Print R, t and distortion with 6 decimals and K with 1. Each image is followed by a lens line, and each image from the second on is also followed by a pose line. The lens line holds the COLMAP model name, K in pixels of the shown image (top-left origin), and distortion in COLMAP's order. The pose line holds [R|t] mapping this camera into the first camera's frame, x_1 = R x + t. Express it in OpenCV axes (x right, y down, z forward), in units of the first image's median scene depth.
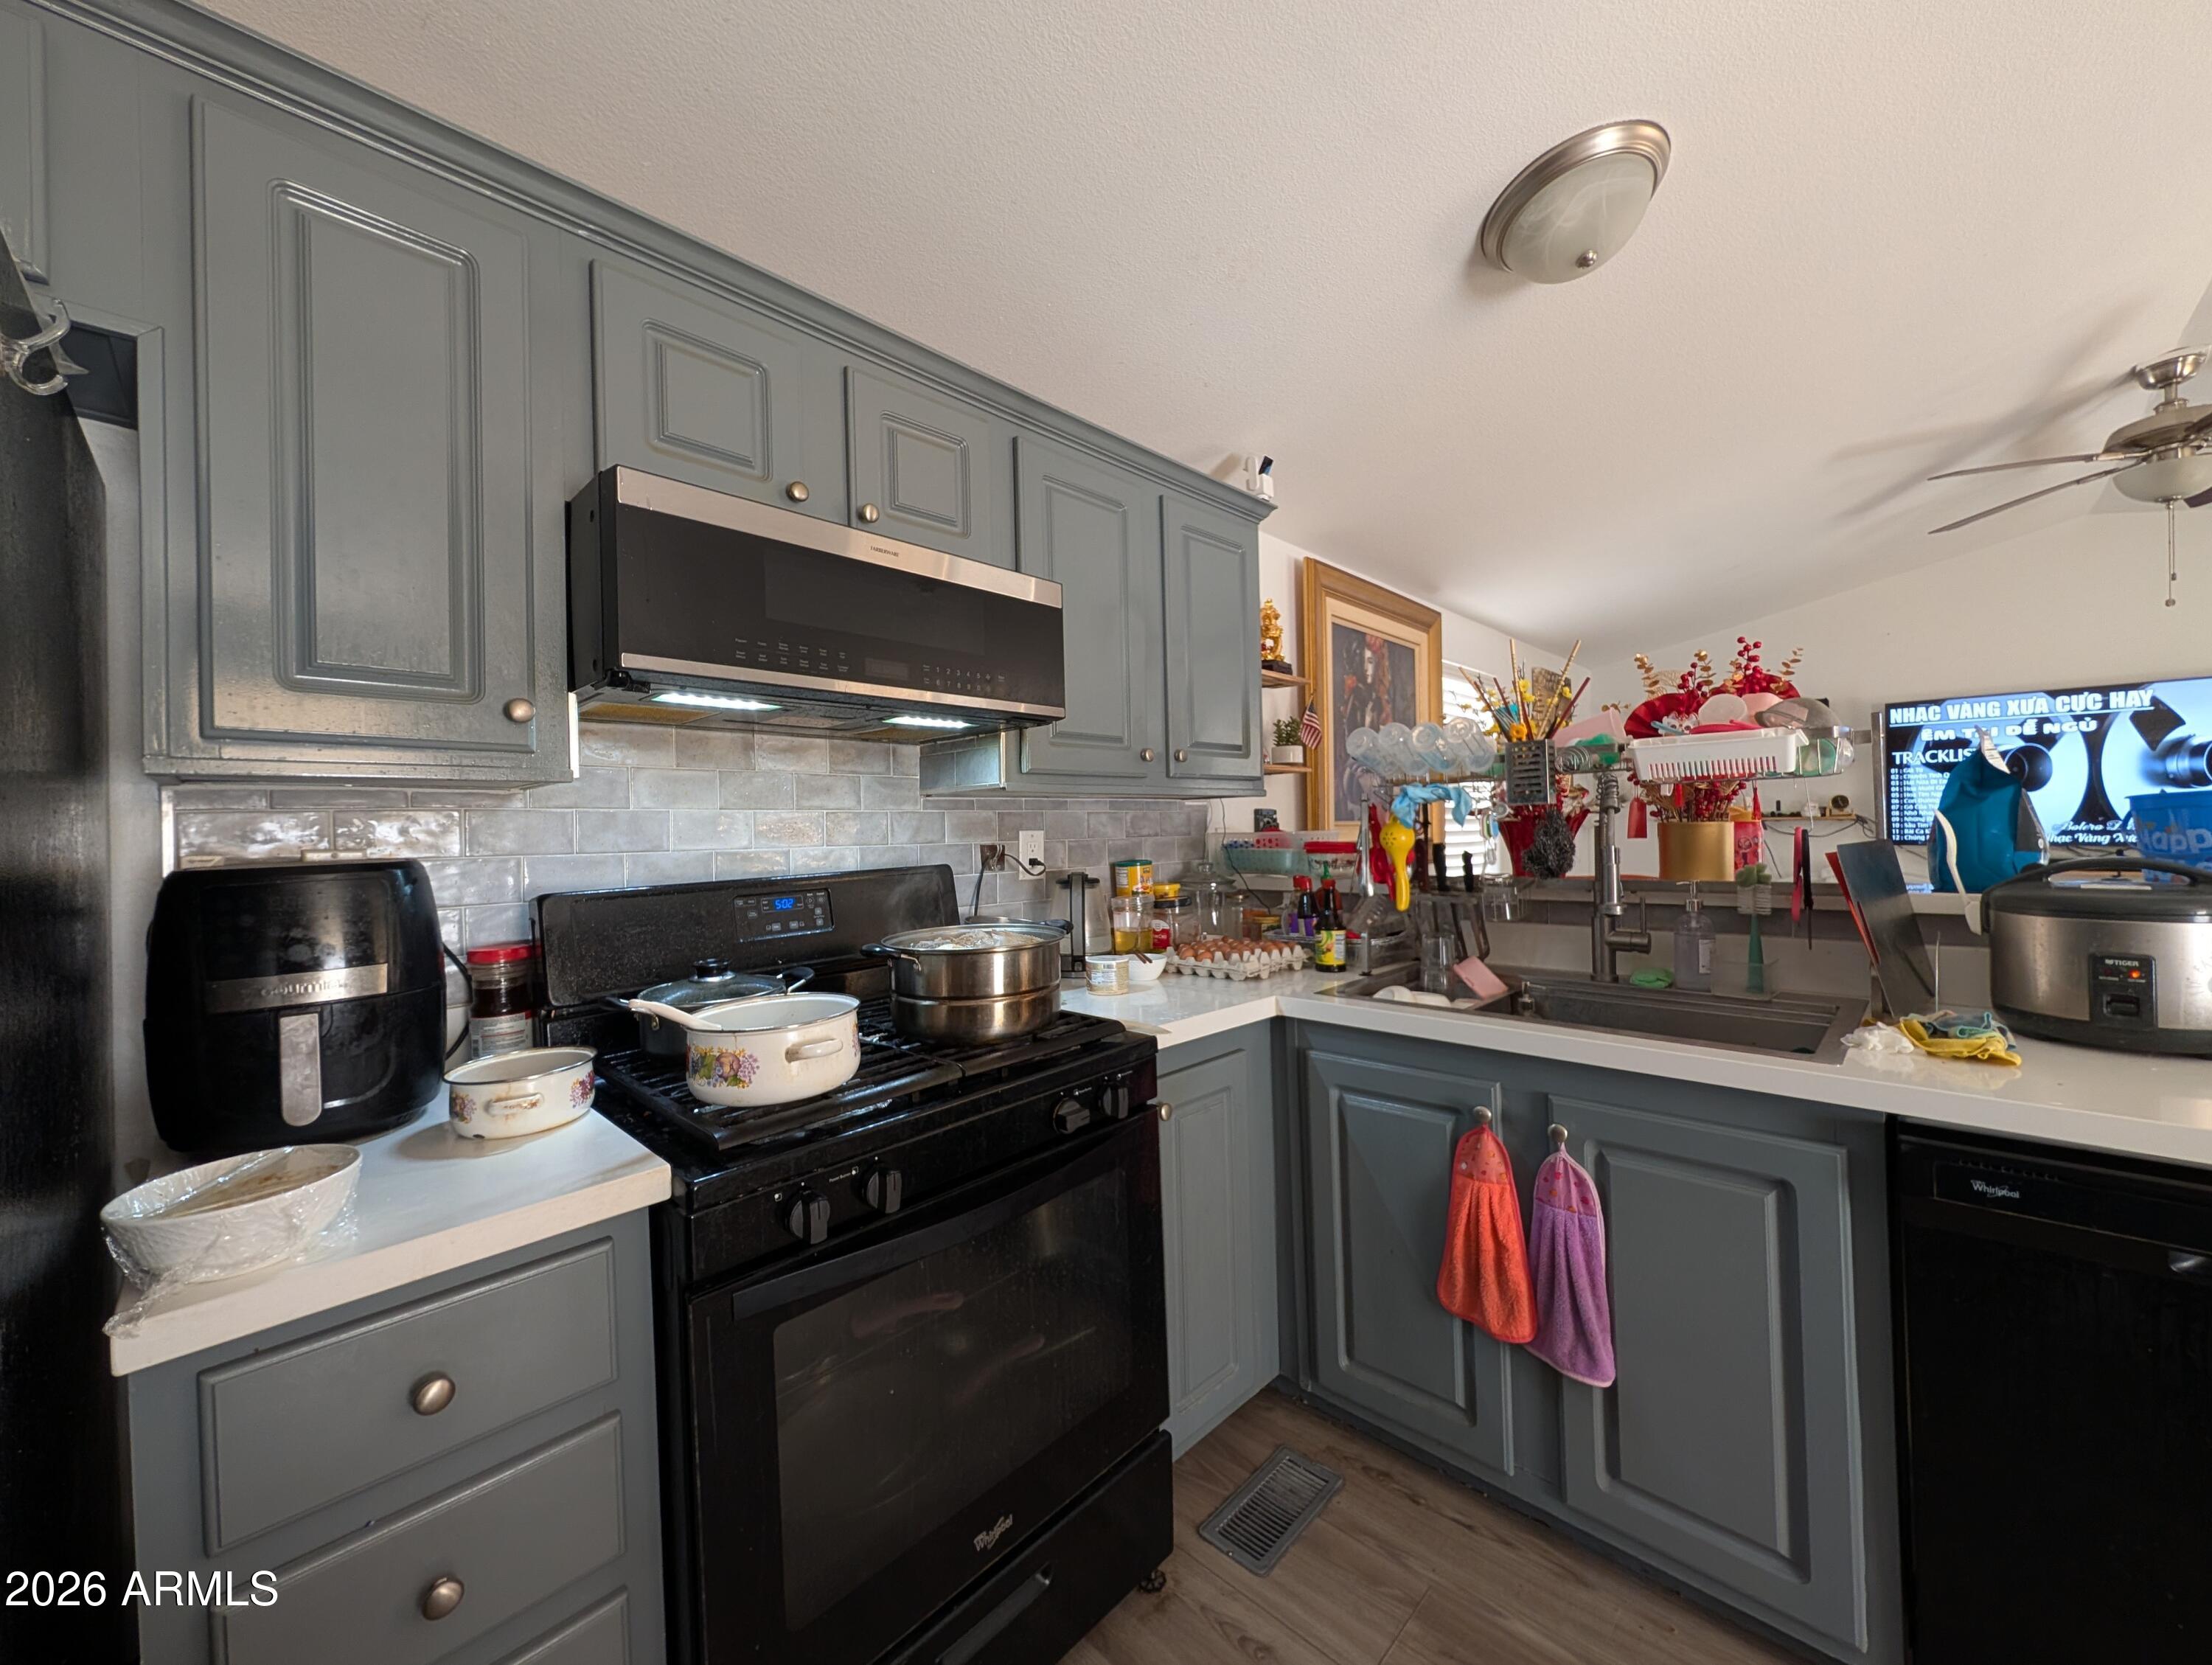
lens RADIAL K [[850.5, 0, 1107.6], [0, 850.5, 829.1], [0, 0, 1]] dist [-0.001860, 0.001022]
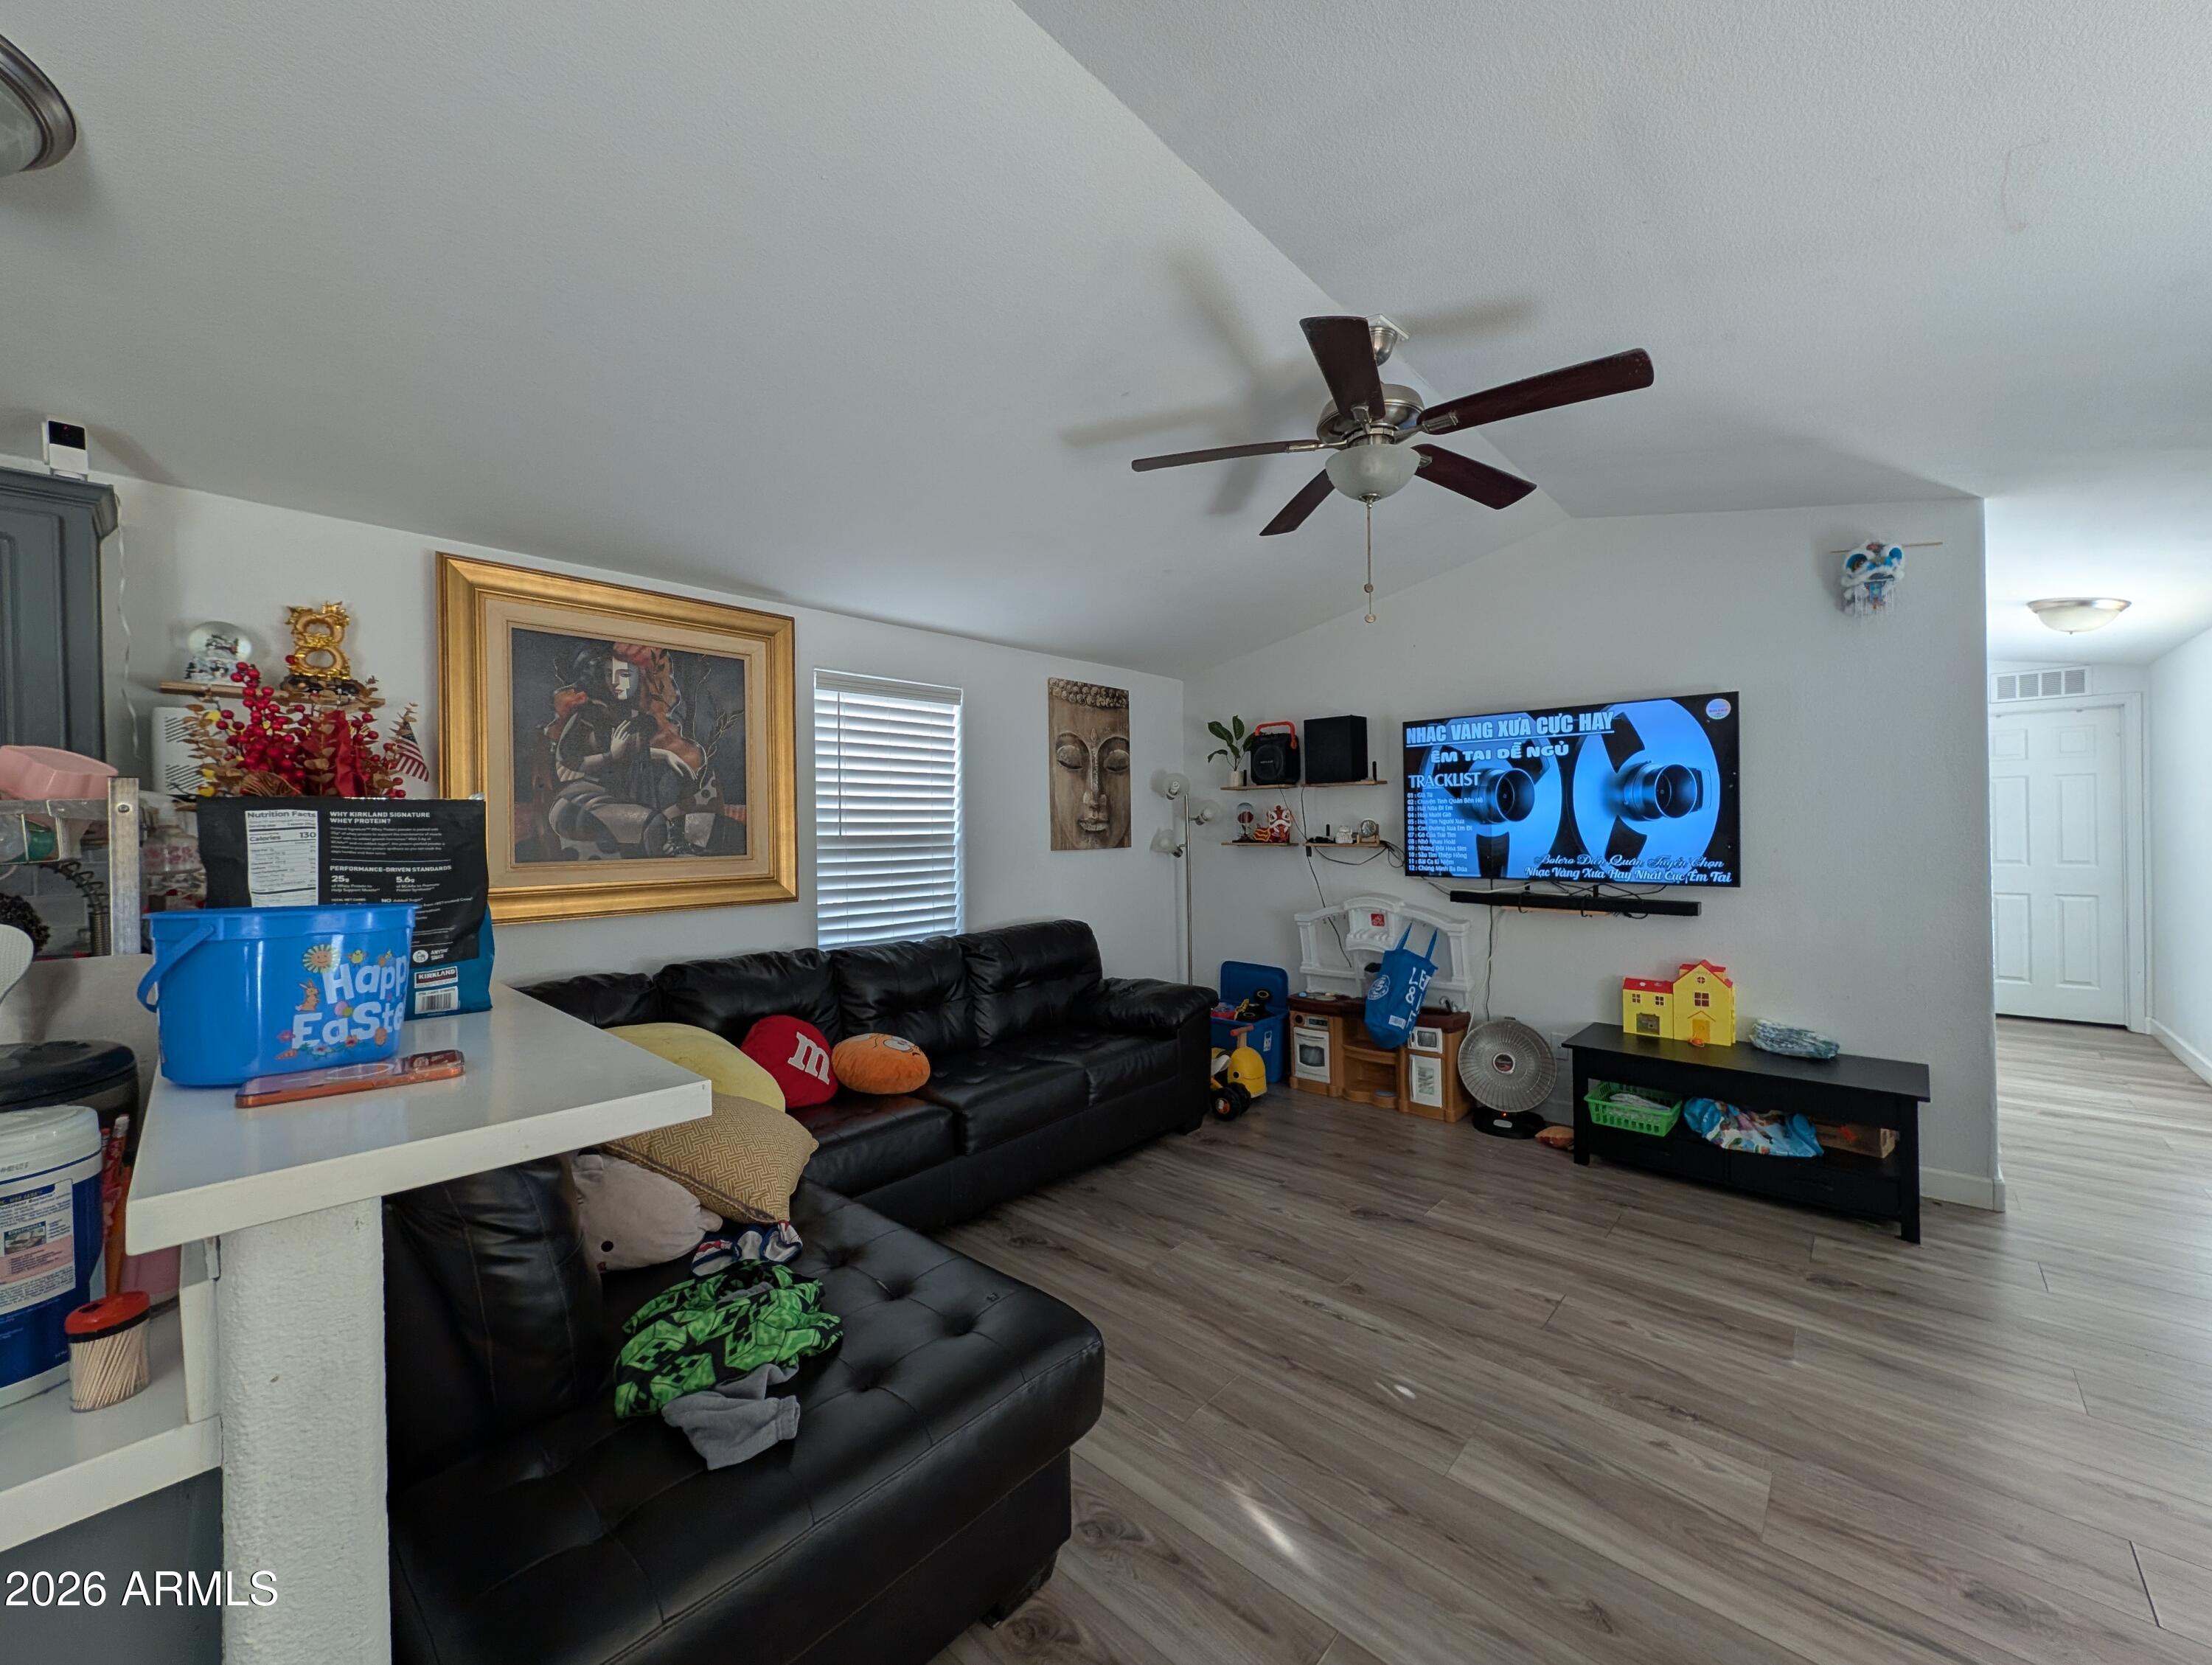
lens RADIAL K [[850.5, 0, 1103.0], [0, 850.5, 825.4], [0, 0, 1]] dist [-0.001860, 0.001022]
pose [[0.999591, 0.004113, 0.028313, 1.473169], [-0.004046, 0.999989, -0.002424, -0.083687], [-0.028322, 0.002308, 0.999596, 0.234434]]
